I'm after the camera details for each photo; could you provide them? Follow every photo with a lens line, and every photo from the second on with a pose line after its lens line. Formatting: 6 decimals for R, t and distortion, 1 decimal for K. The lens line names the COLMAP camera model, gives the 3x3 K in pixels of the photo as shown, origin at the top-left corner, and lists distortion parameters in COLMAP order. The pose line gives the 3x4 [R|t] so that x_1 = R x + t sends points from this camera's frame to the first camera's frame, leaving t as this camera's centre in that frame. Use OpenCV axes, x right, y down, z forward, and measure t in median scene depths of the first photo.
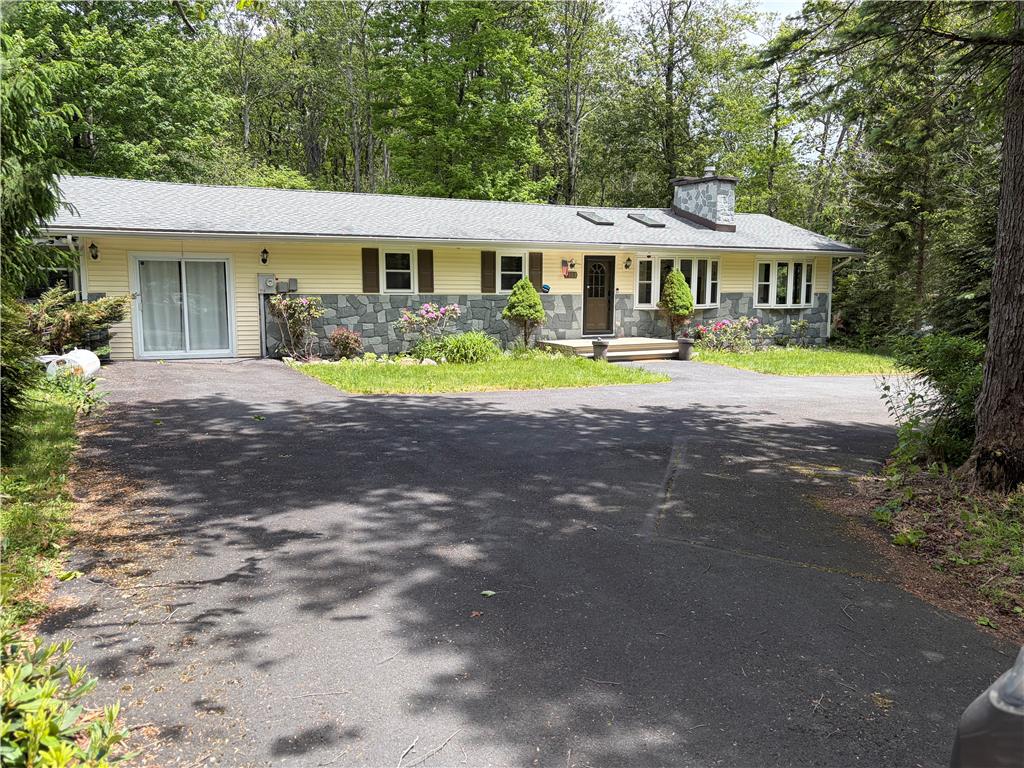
lens RADIAL K [[768.0, 0, 505.7], [0, 768.0, 394.5], [0, 0, 1]] dist [0.063219, -0.076088]
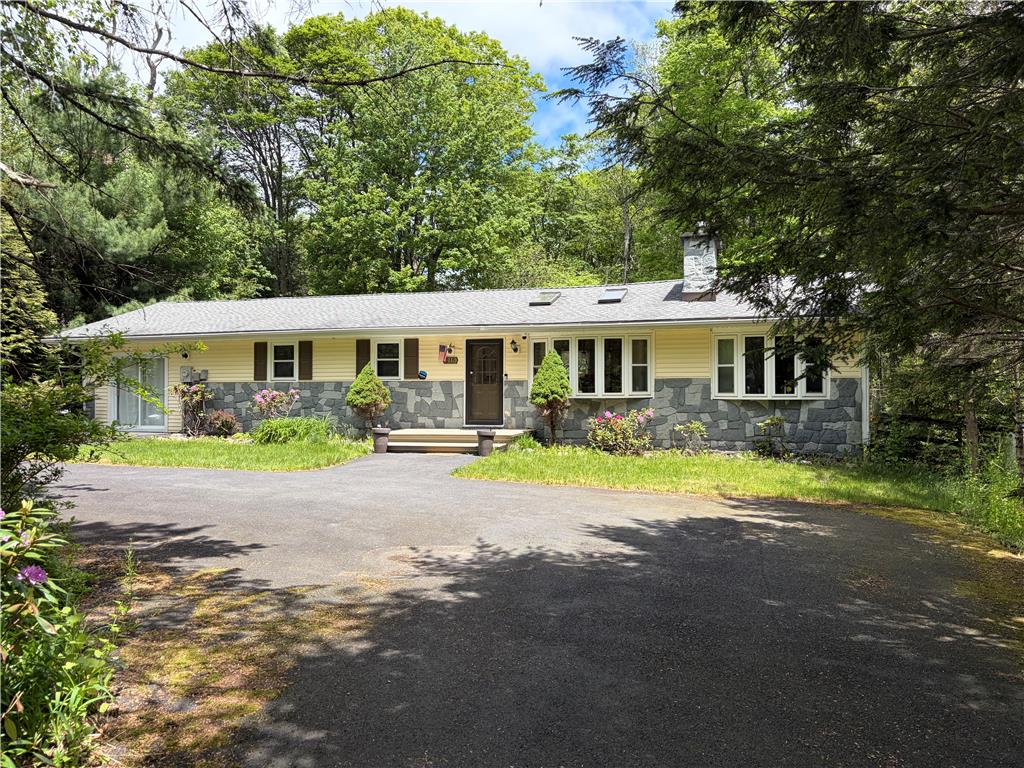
lens RADIAL K [[768.0, 0, 517.7], [0, 768.0, 376.5], [0, 0, 1]] dist [0.063219, -0.076088]
pose [[0.742411, -0.006474, -0.669913, 0.774272], [-0.081897, 0.991577, -0.100342, -0.048835], [0.664920, 0.129359, 0.735628, 0.369068]]
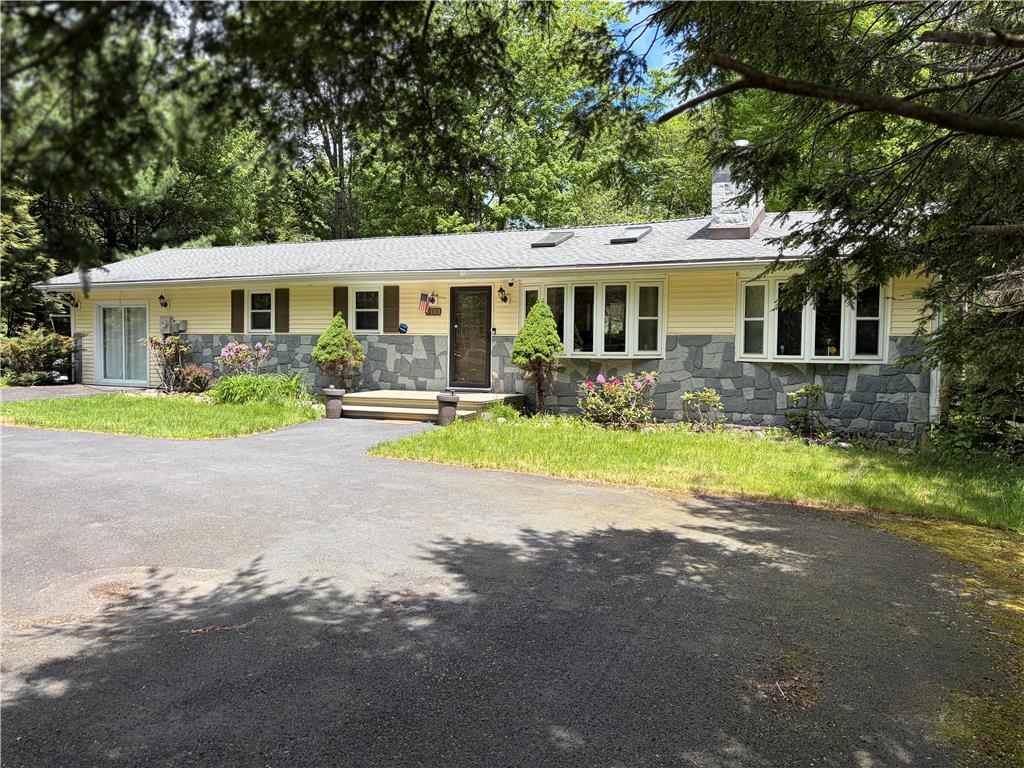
lens RADIAL K [[768.0, 0, 519.8], [0, 768.0, 381.7], [0, 0, 1]] dist [0.063219, -0.076088]
pose [[0.646946, 0.047881, -0.761031, 0.759623], [-0.105294, 0.994076, -0.026965, -0.070510], [0.755232, 0.097577, 0.648154, 0.555843]]
